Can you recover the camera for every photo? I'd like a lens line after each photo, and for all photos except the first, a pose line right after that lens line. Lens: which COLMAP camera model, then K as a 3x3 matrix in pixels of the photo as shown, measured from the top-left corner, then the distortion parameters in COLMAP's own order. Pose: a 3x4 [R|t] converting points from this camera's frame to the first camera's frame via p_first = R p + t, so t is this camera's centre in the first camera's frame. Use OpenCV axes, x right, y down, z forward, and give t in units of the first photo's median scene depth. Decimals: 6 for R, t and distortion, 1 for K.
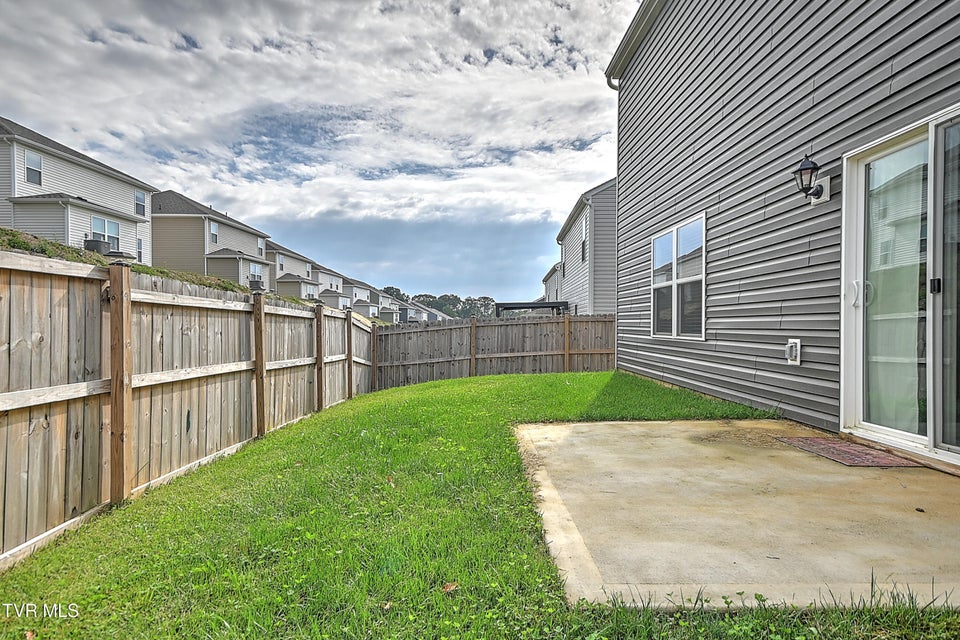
lens RADIAL K [[539.2, 0, 480.3], [0, 539.2, 325.0], [0, 0, 1]] dist [0.031124, 0.000573]
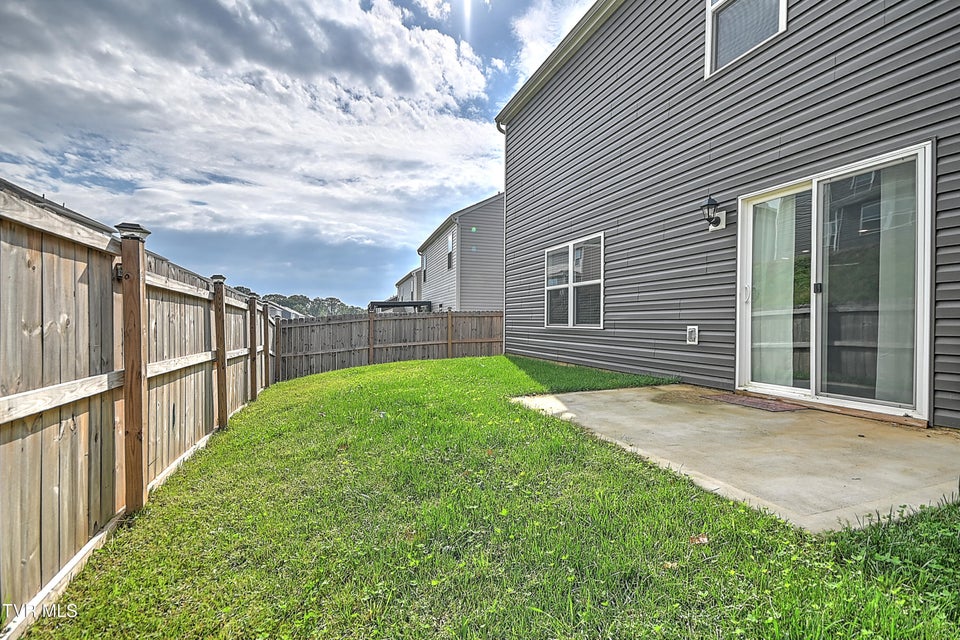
lens RADIAL K [[434.5, 0, 481.0], [0, 434.5, 325.3], [0, 0, 1]] dist [0.013787, -0.000356]
pose [[0.941815, 0.000108, 0.336130, -0.330316], [-0.002695, 0.999970, 0.007232, 0.018343], [-0.336120, -0.007717, 0.941788, 0.135944]]
